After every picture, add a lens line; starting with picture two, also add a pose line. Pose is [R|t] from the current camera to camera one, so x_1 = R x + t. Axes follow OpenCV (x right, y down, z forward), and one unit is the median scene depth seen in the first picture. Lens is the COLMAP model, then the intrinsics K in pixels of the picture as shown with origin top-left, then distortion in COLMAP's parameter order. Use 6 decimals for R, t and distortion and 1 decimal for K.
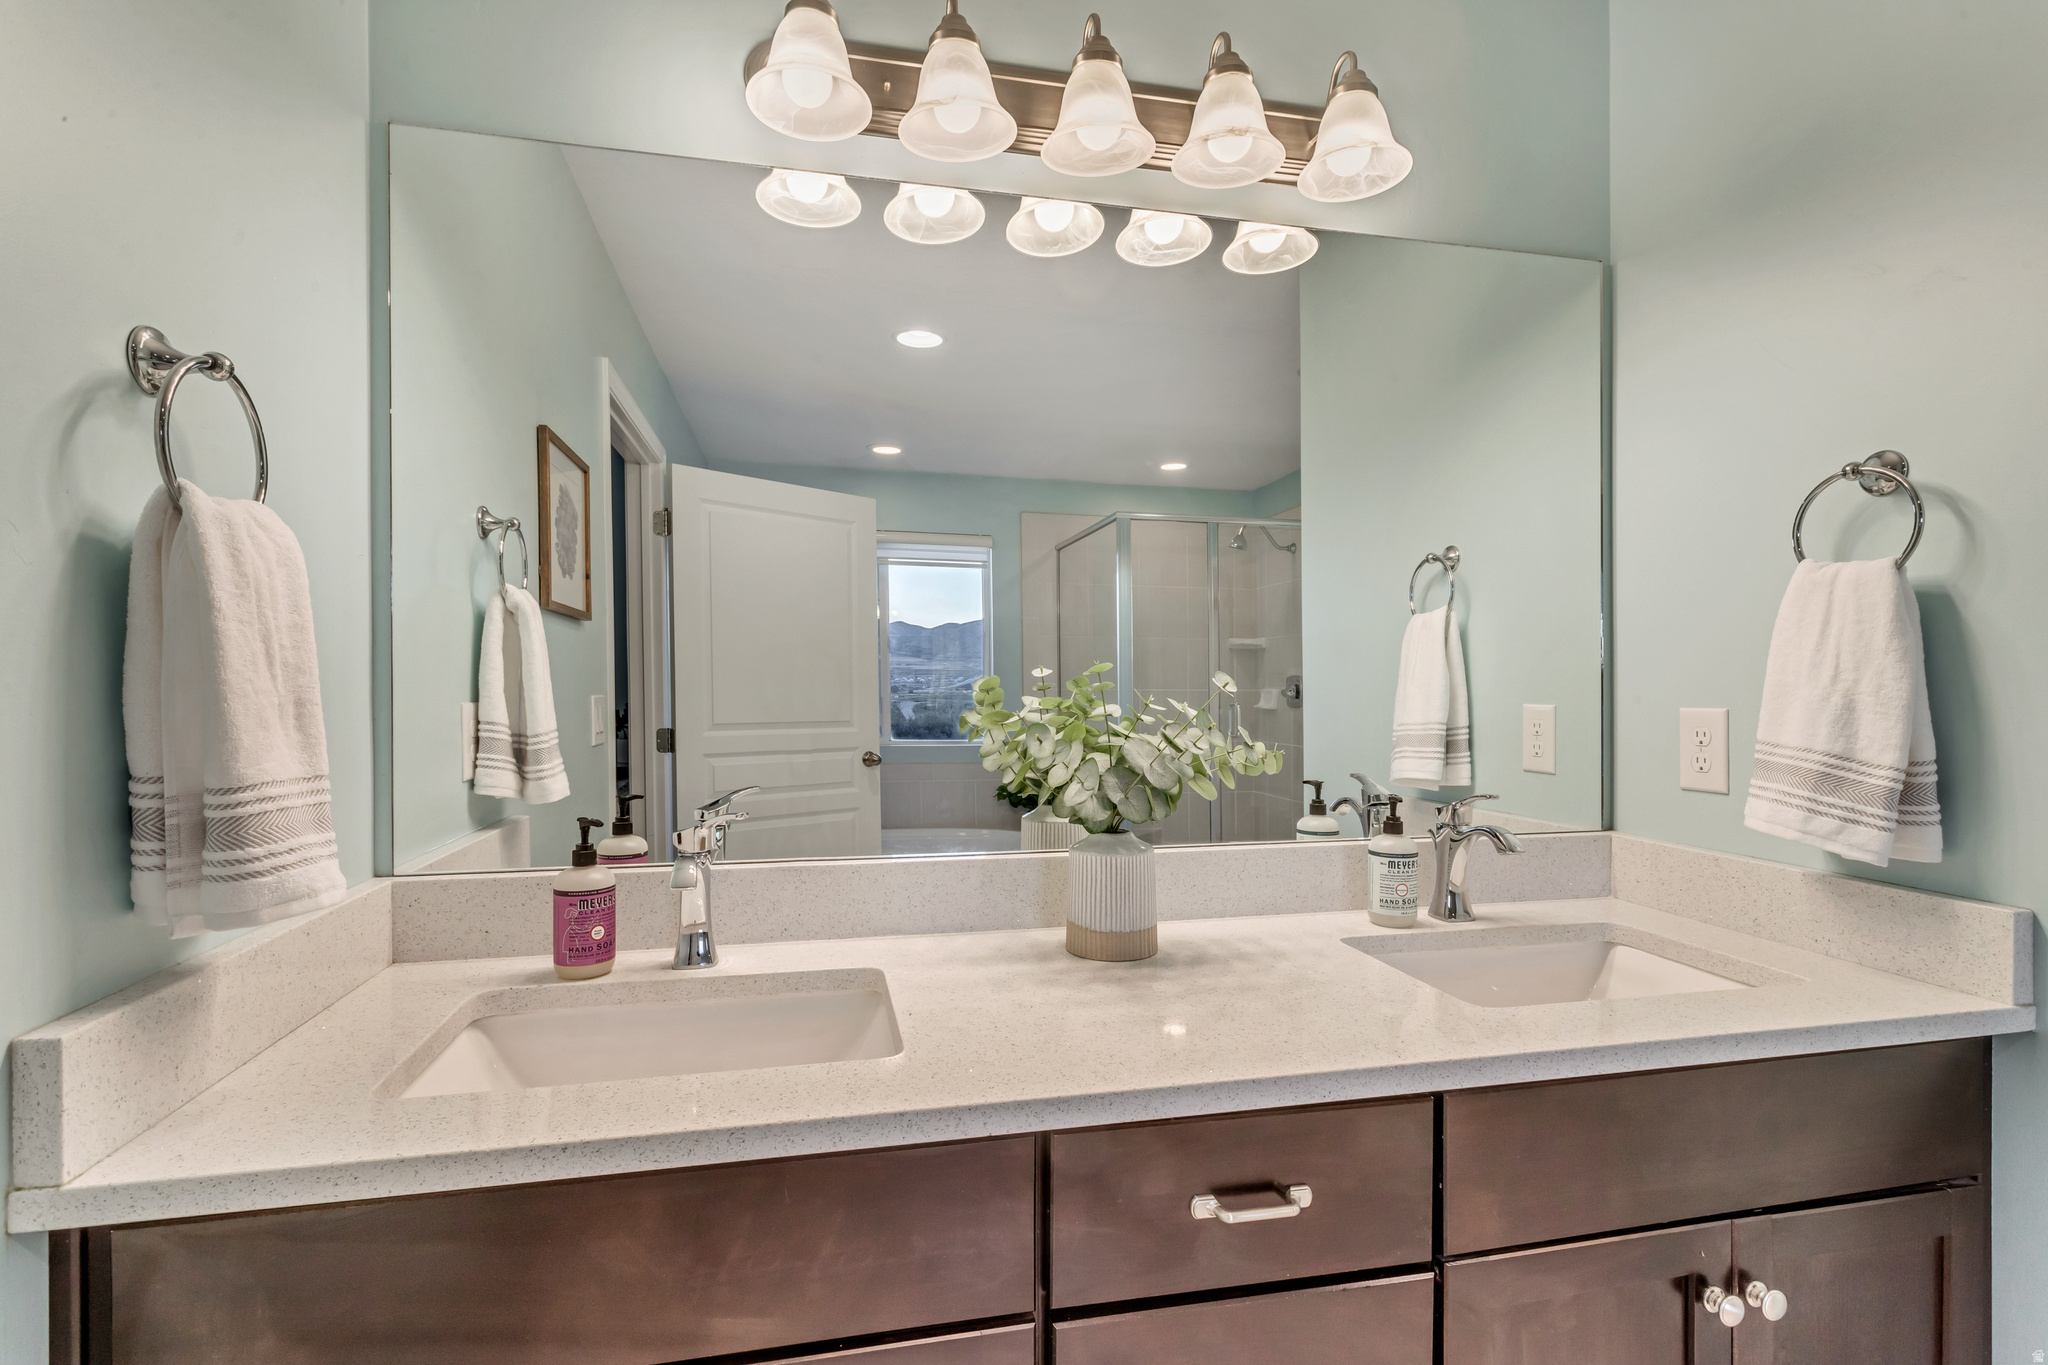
lens RADIAL K [[982.4, 0, 1019.7], [0, 982.4, 682.3], [0, 0, 1]] dist [0.001634, 0.000756]
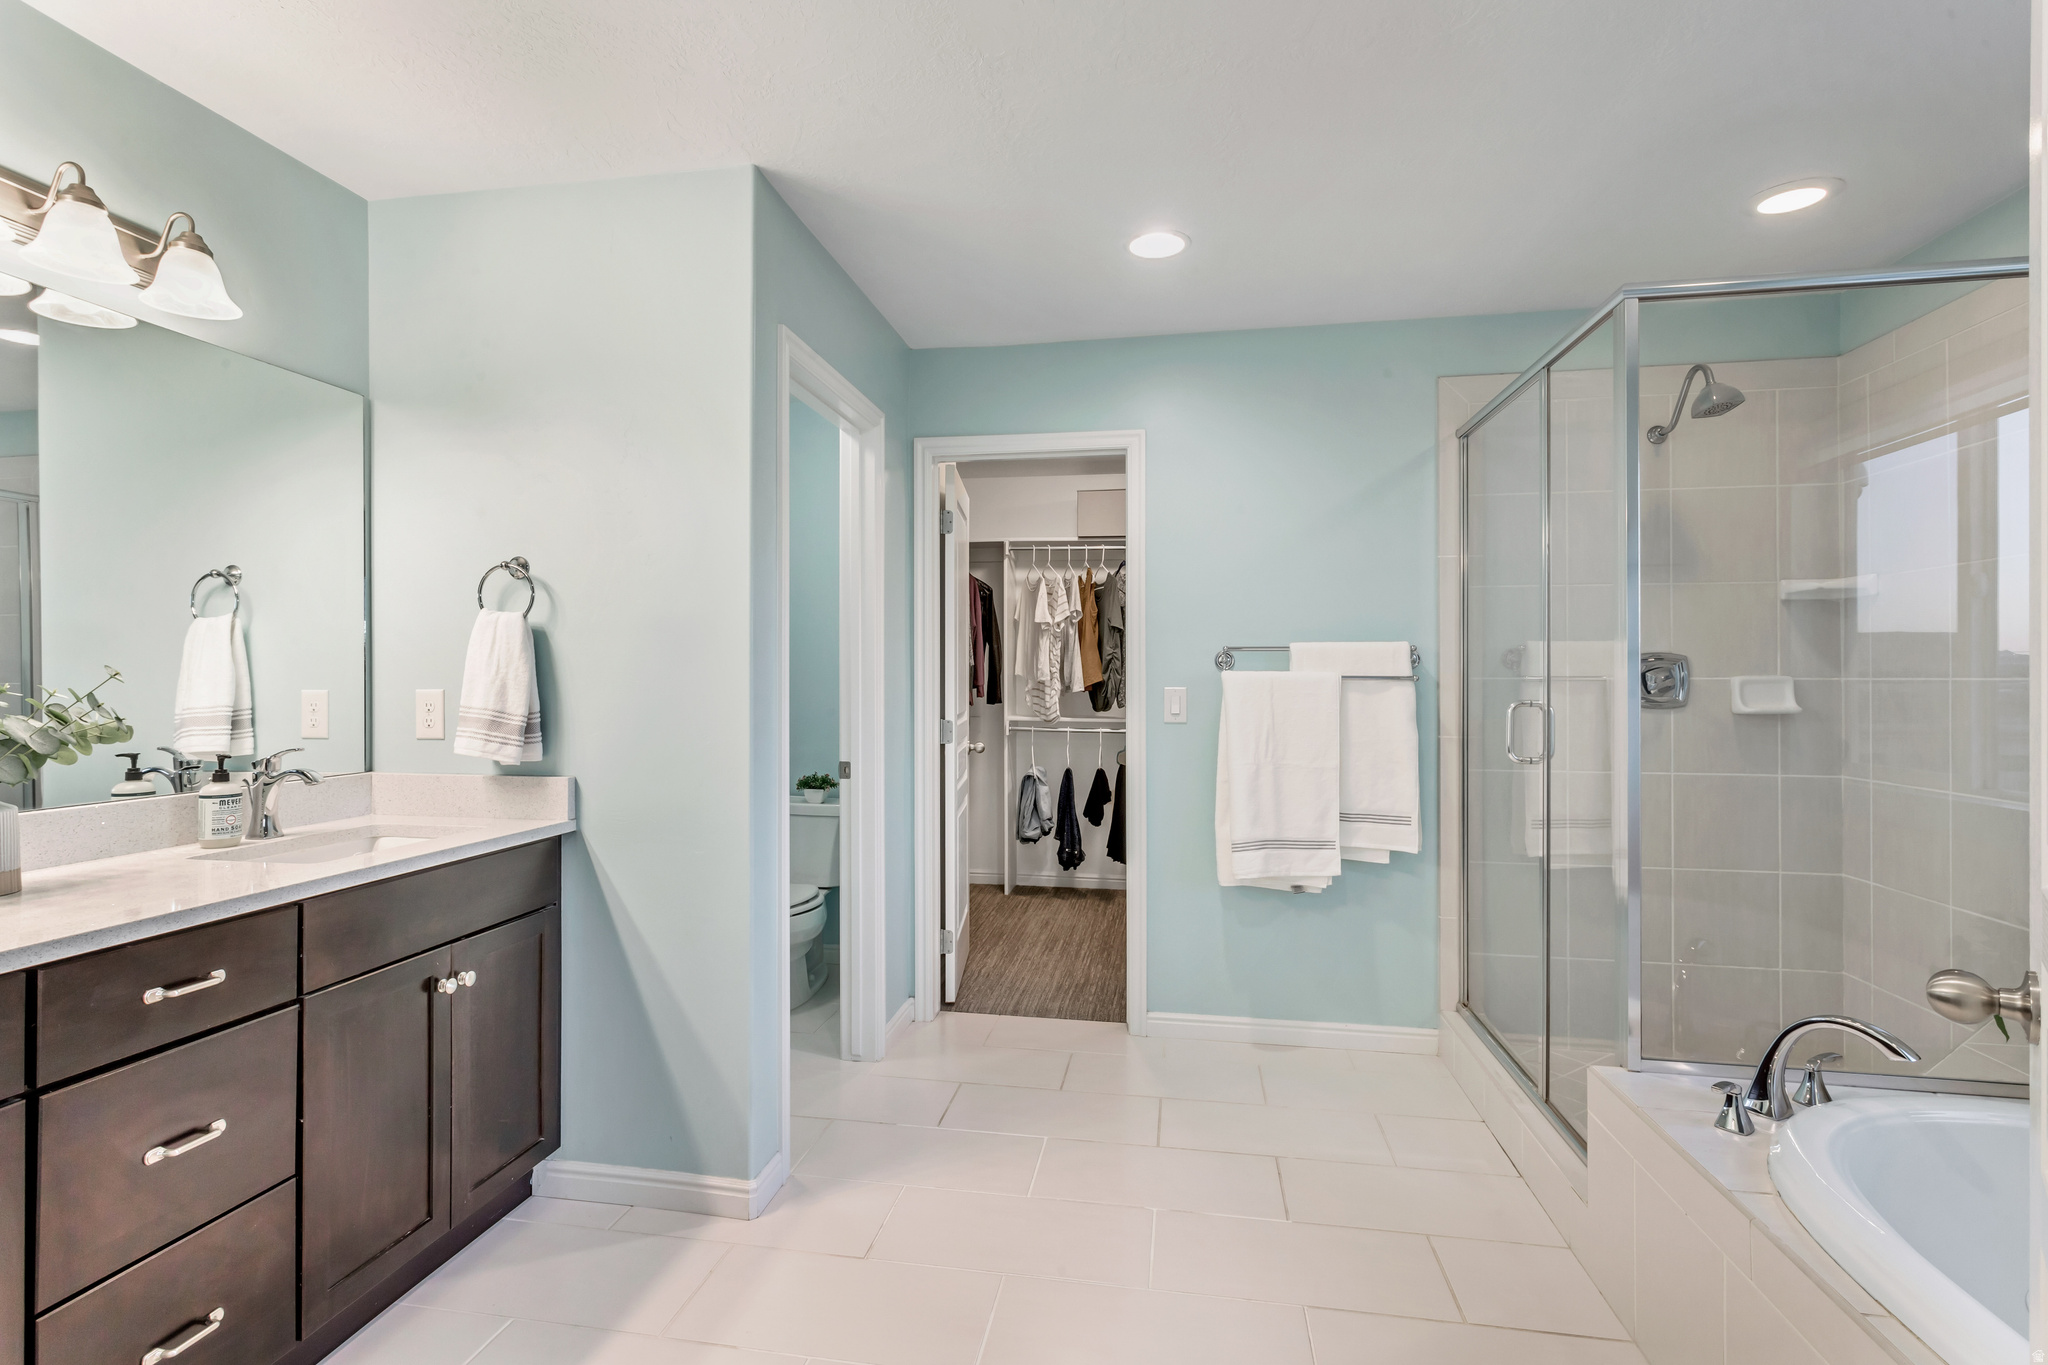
lens RADIAL K [[982.4, 0, 1019.7], [0, 982.4, 682.3], [0, 0, 1]] dist [0.001634, 0.000756]
pose [[0.388908, -0.004613, 0.921265, -0.543157], [0.000146, 0.999988, 0.004945, 0.007136], [-0.921277, -0.001789, 0.388904, -0.685924]]
